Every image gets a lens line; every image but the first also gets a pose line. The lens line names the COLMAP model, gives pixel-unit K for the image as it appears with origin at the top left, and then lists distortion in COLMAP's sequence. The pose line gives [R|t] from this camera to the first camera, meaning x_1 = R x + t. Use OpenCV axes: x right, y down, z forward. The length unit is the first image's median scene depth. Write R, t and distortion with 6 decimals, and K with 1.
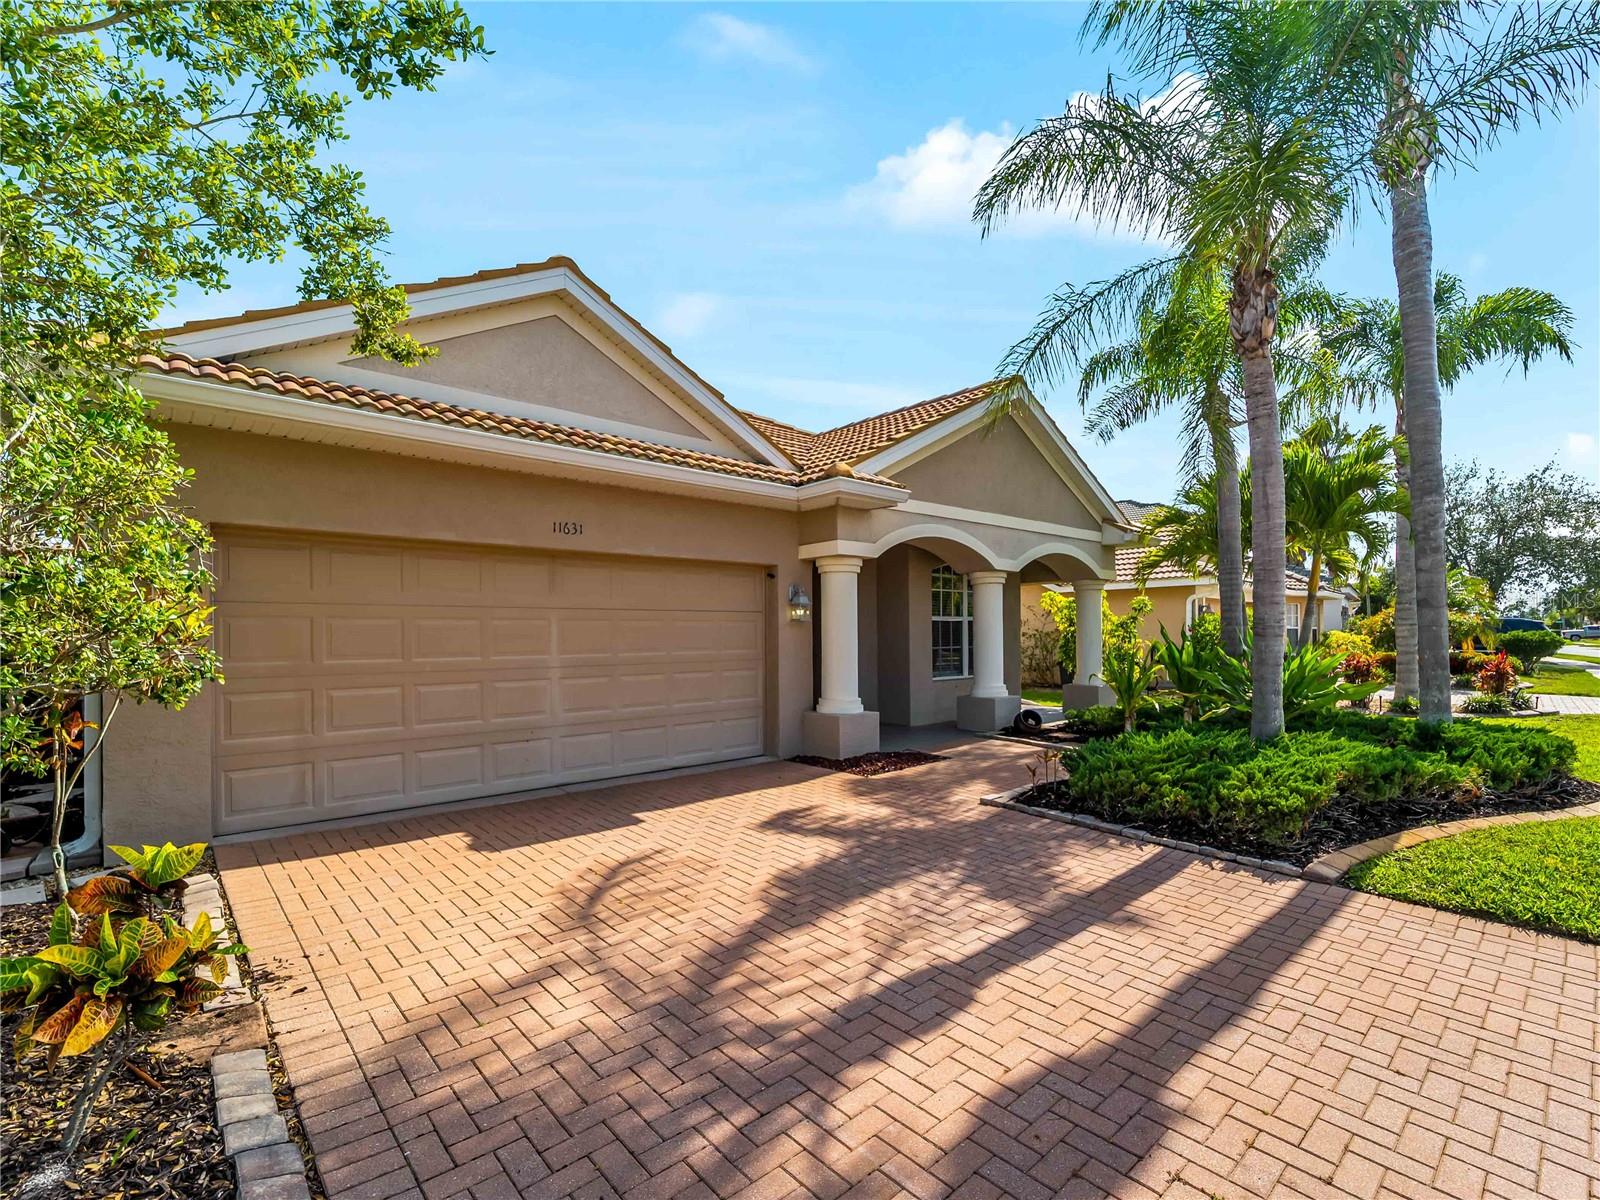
lens RADIAL K [[733.6, 0, 808.3], [0, 733.6, 630.8], [0, 0, 1]] dist [-0.000755, -0.001281]
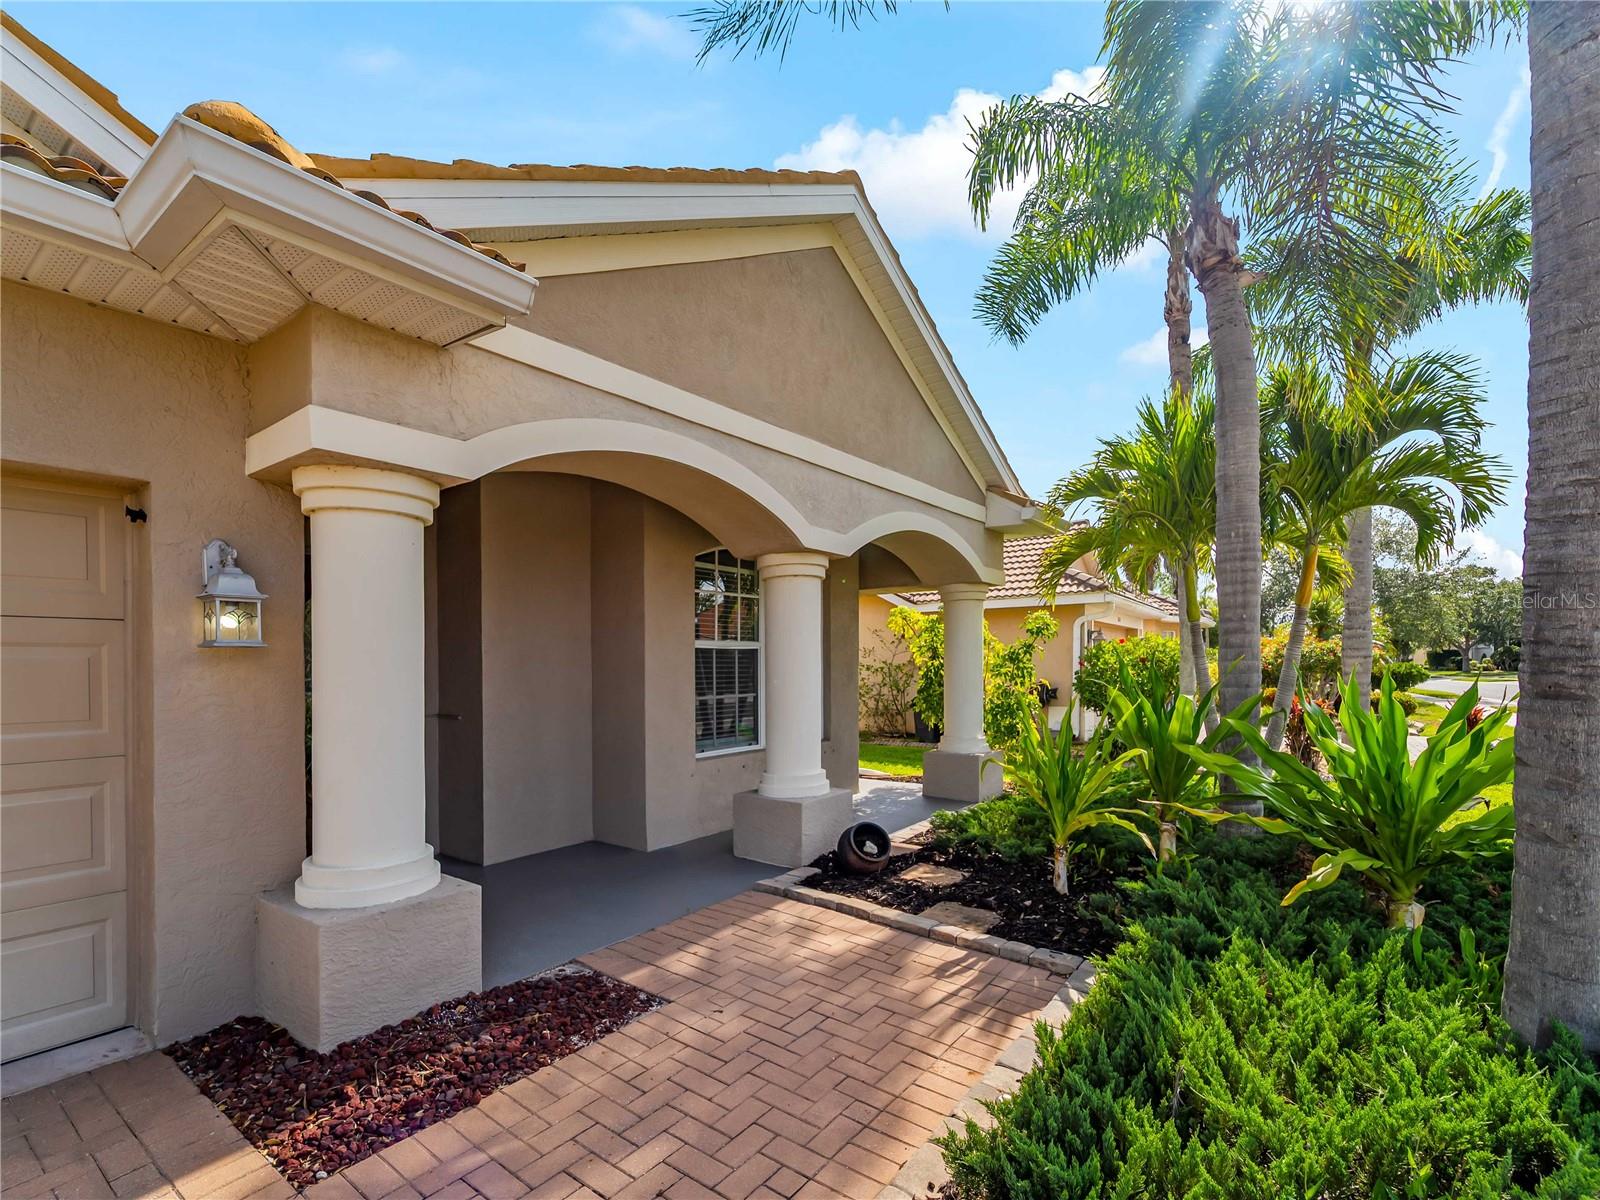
lens RADIAL K [[739.3, 0, 797.6], [0, 739.3, 665.3], [0, 0, 1]] dist [-0.004670, -0.001054]
pose [[0.983430, 0.001883, 0.181281, 0.160776], [-0.003508, 0.999957, 0.008642, -0.007065], [-0.181257, -0.009134, 0.983393, 0.505523]]
